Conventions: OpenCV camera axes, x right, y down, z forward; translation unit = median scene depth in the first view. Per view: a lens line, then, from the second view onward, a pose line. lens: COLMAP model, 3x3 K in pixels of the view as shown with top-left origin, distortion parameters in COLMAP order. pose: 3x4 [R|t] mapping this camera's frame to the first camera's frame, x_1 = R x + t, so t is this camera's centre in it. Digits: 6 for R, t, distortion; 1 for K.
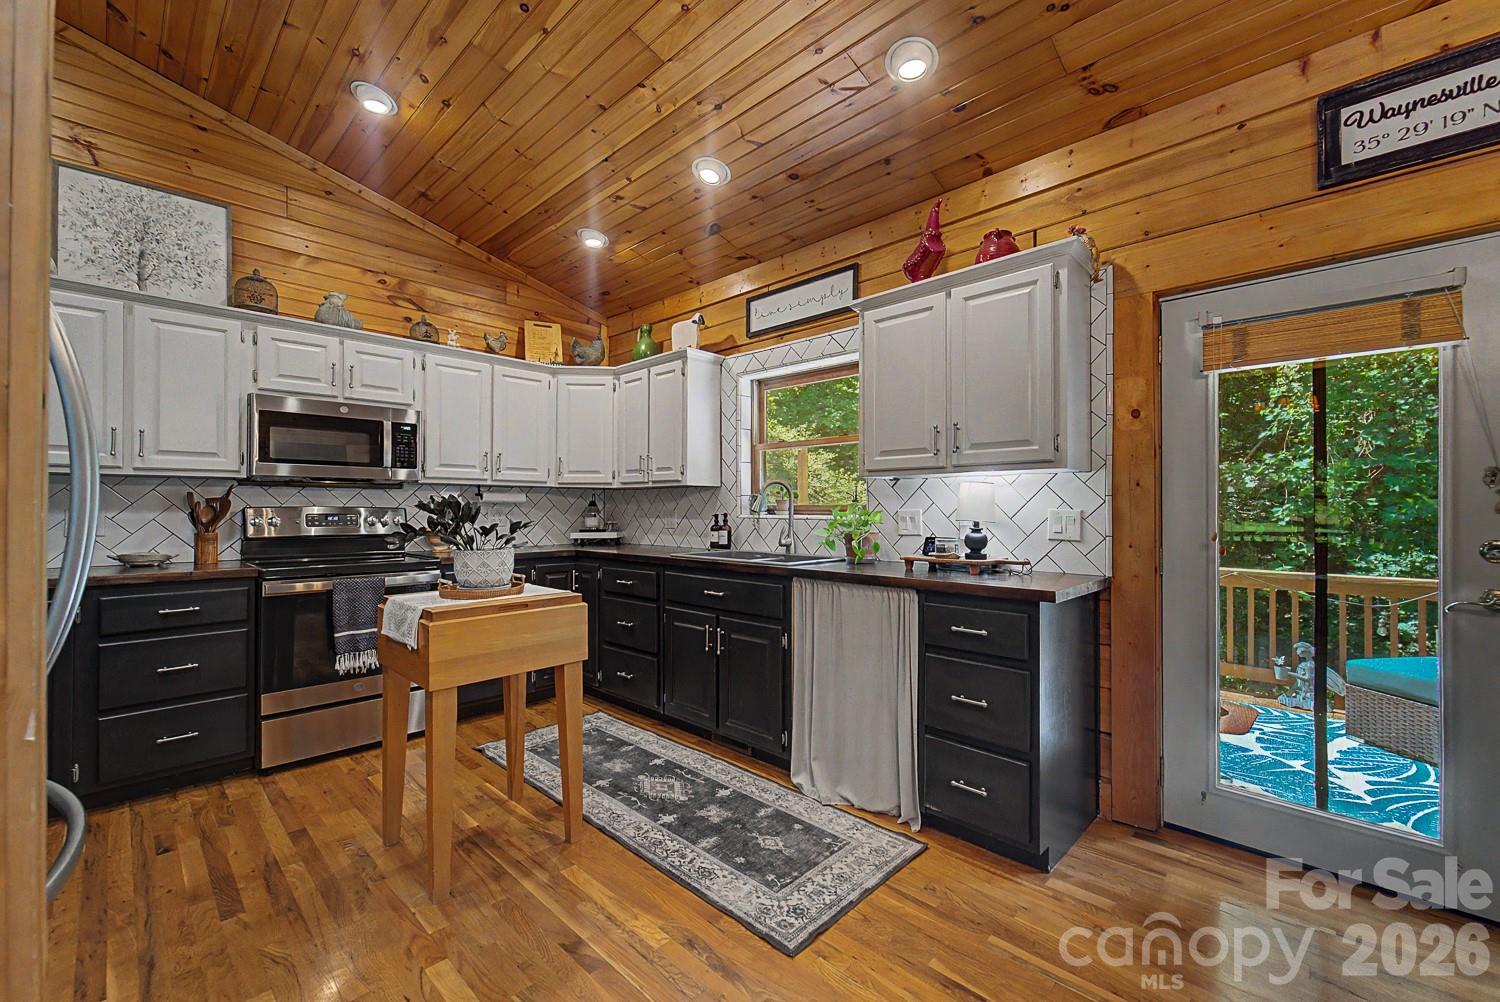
lens RADIAL K [[615.5, 0, 753.0], [0, 615.5, 505.6], [0, 0, 1]] dist [0.001051, -0.001375]
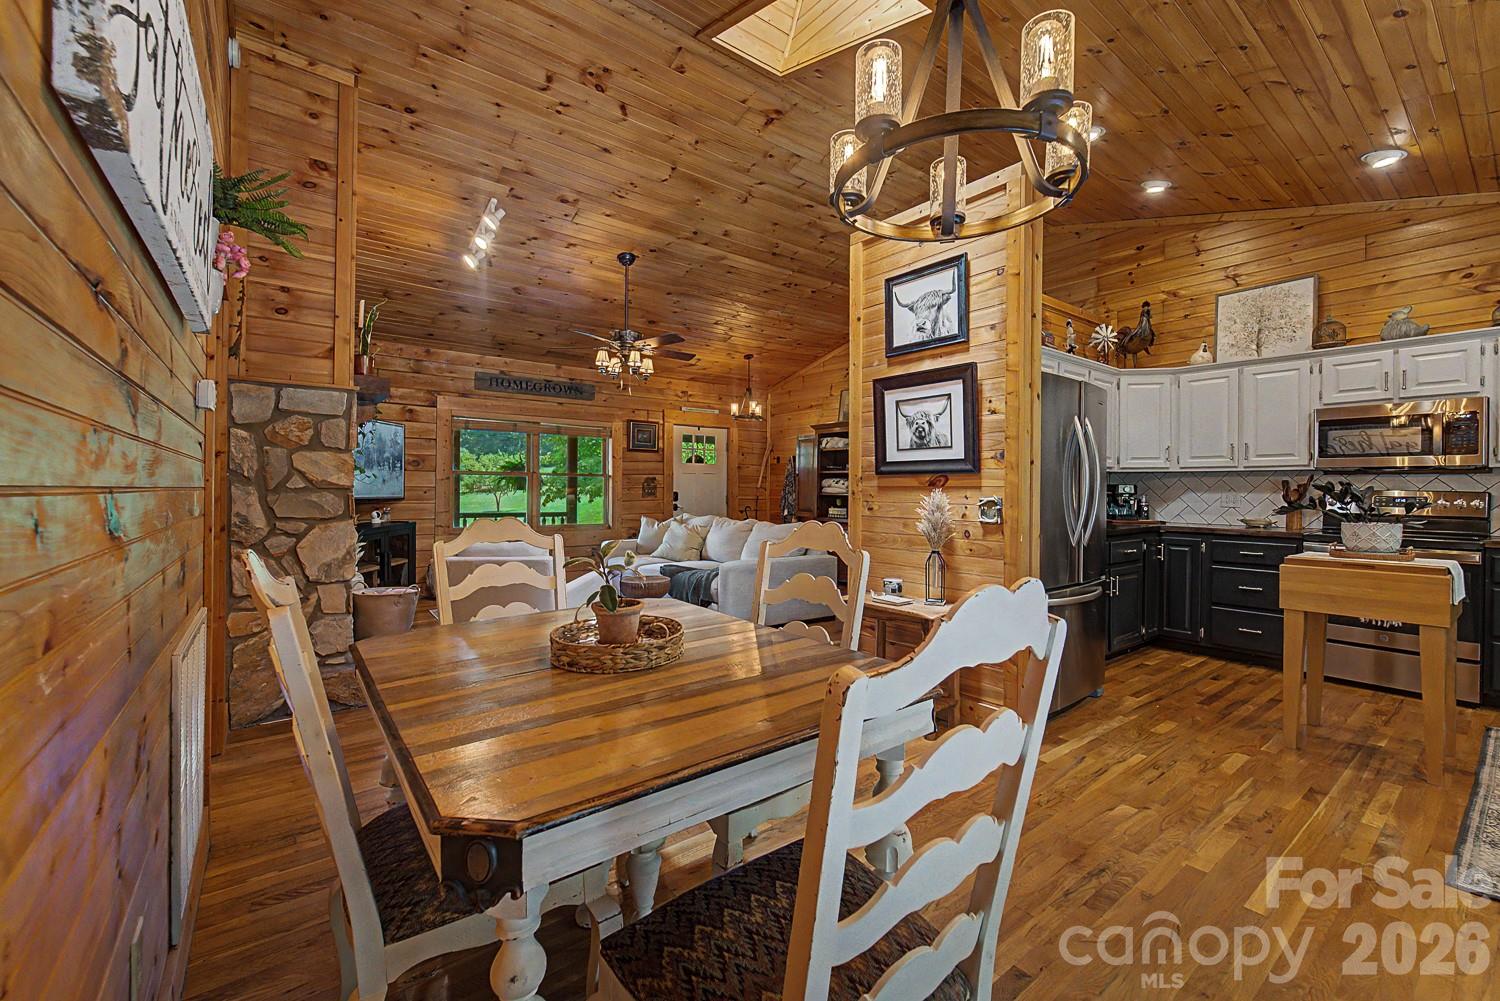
lens RADIAL K [[615.5, 0, 754.5], [0, 615.5, 490.0], [0, 0, 1]] dist [0.001051, -0.001375]
pose [[-0.146175, 0.000152, -0.989259, 0.943528], [0.000939, 1.000000, 0.000015, 0.000275], [0.989258, -0.000927, -0.146175, -0.071230]]
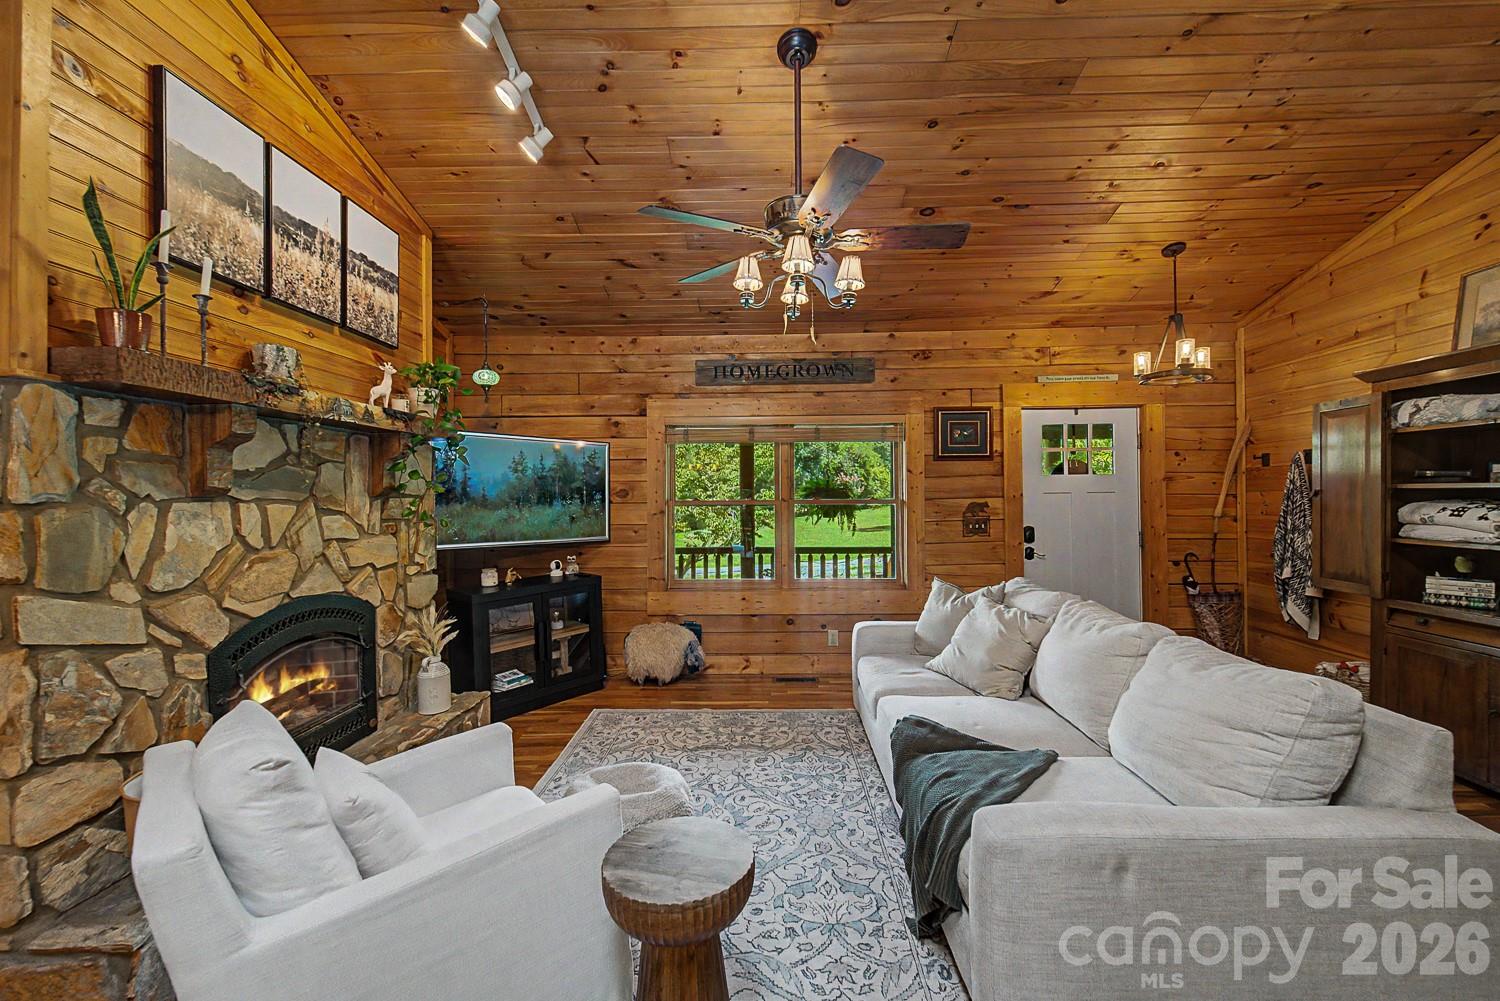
lens RADIAL K [[615.5, 0, 755.1], [0, 615.5, 496.9], [0, 0, 1]] dist [0.001051, -0.001375]
pose [[-0.736981, 0.005907, -0.675888, -0.466743], [0.015262, 0.999852, -0.007904, -0.084192], [0.675741, -0.016140, -0.736962, -0.156010]]
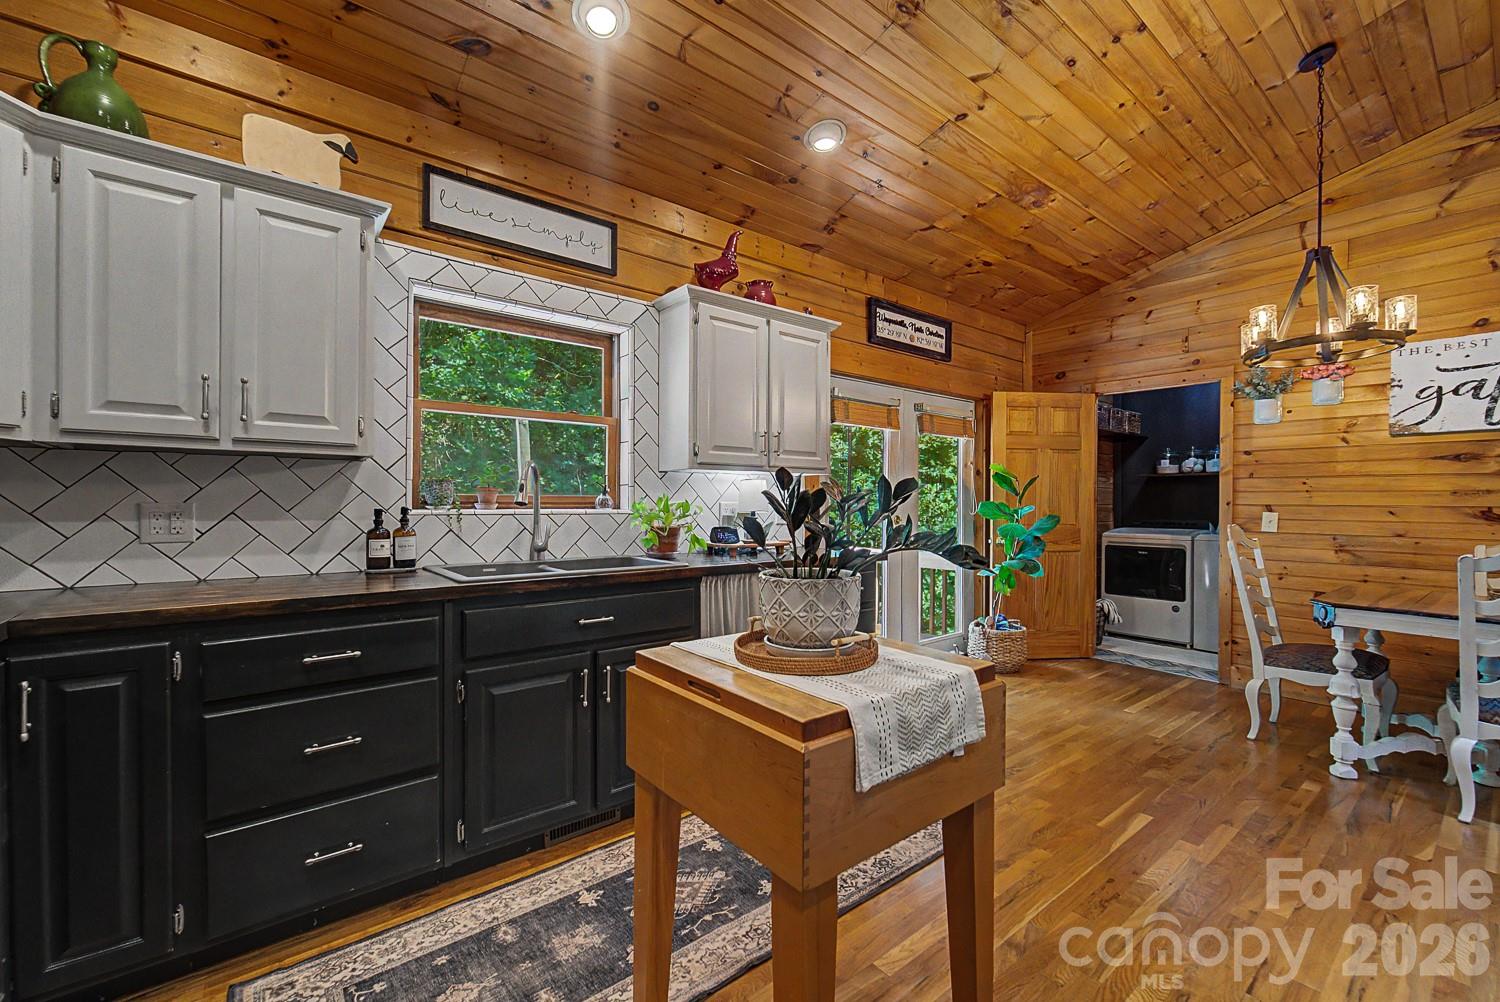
lens RADIAL K [[615.5, 0, 763.9], [0, 615.5, 508.9], [0, 0, 1]] dist [0.001051, -0.001375]
pose [[0.123563, -0.012349, 0.992260, -0.911478], [-0.012721, 0.999821, 0.014028, 0.001002], [-0.992255, -0.014356, 0.123384, 0.892924]]
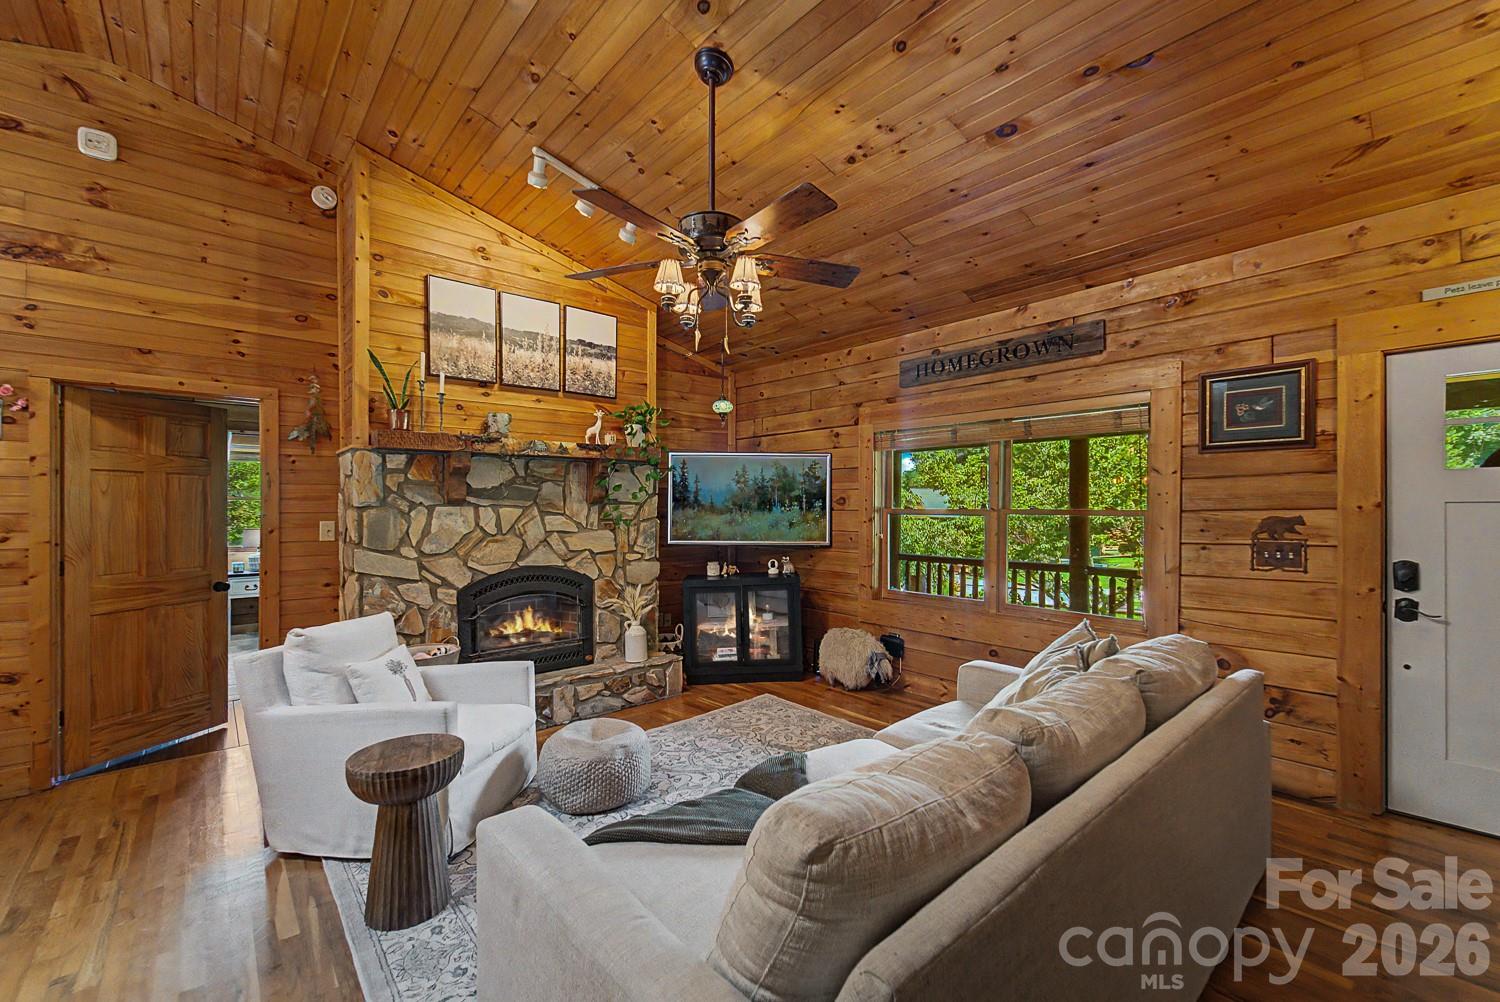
lens RADIAL K [[615.5, 0, 756.6], [0, 615.5, 505.6], [0, 0, 1]] dist [0.001051, -0.001375]
pose [[-0.996732, 0.001297, 0.080773, -1.393616], [0.000527, 0.999954, -0.009547, -0.082582], [-0.080782, -0.009473, -0.996687, 0.184704]]
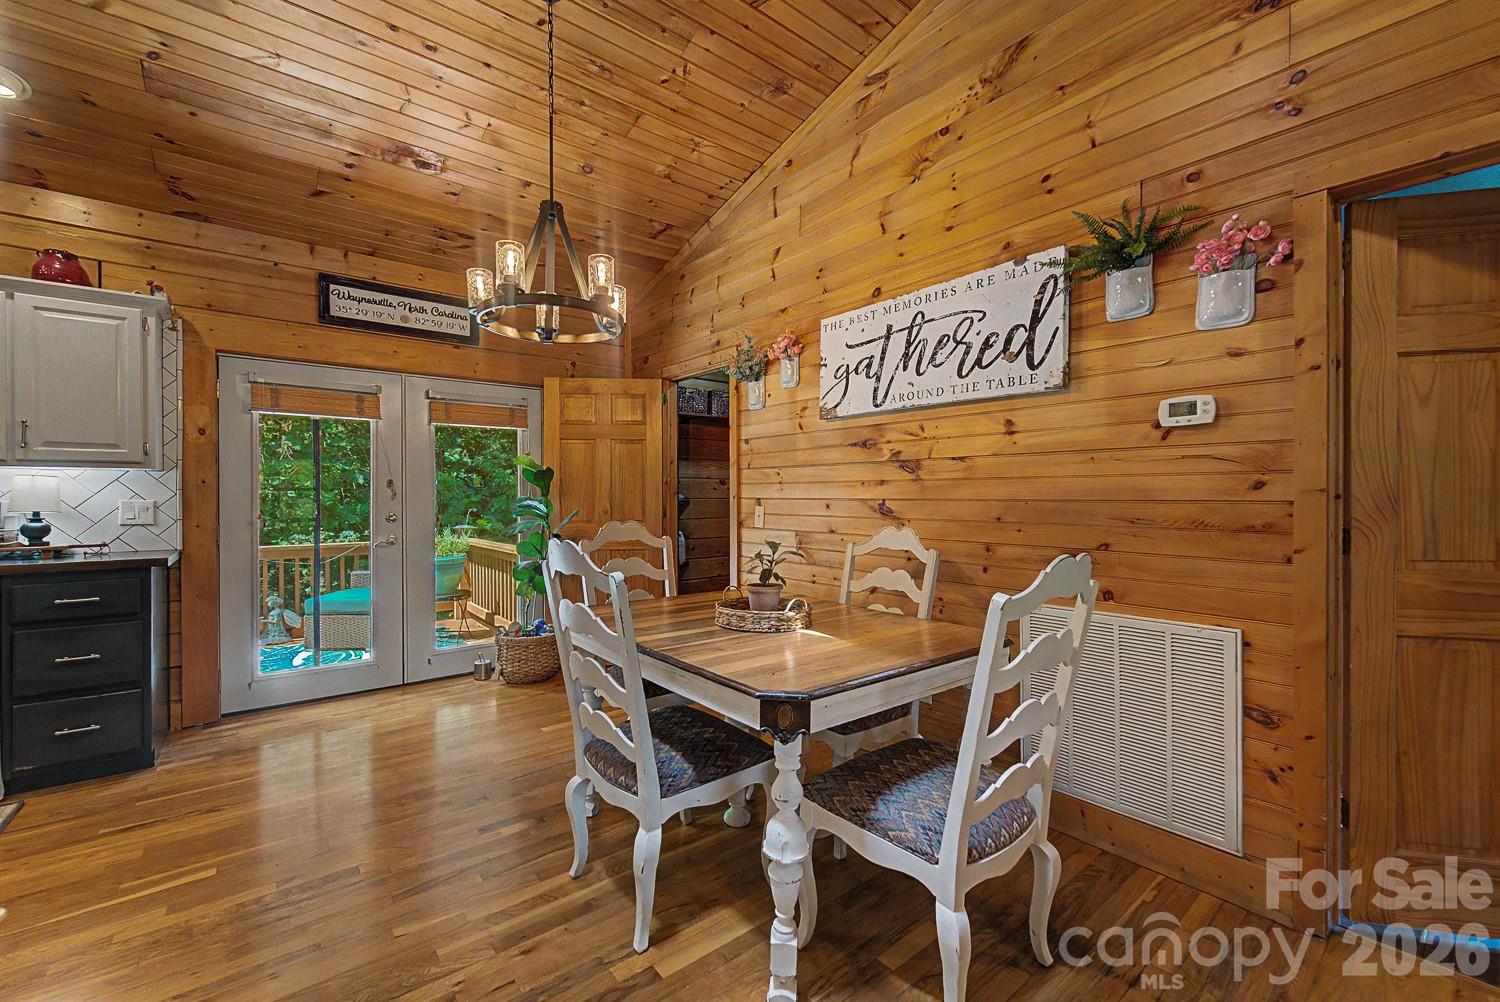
lens RADIAL K [[615.5, 0, 755.8], [0, 615.5, 499.9], [0, 0, 1]] dist [0.001051, -0.001375]
pose [[0.121396, -0.006182, 0.992585, -0.599065], [-0.005731, 0.999960, 0.006929, -0.010126], [-0.992588, -0.006529, 0.121356, -0.412402]]
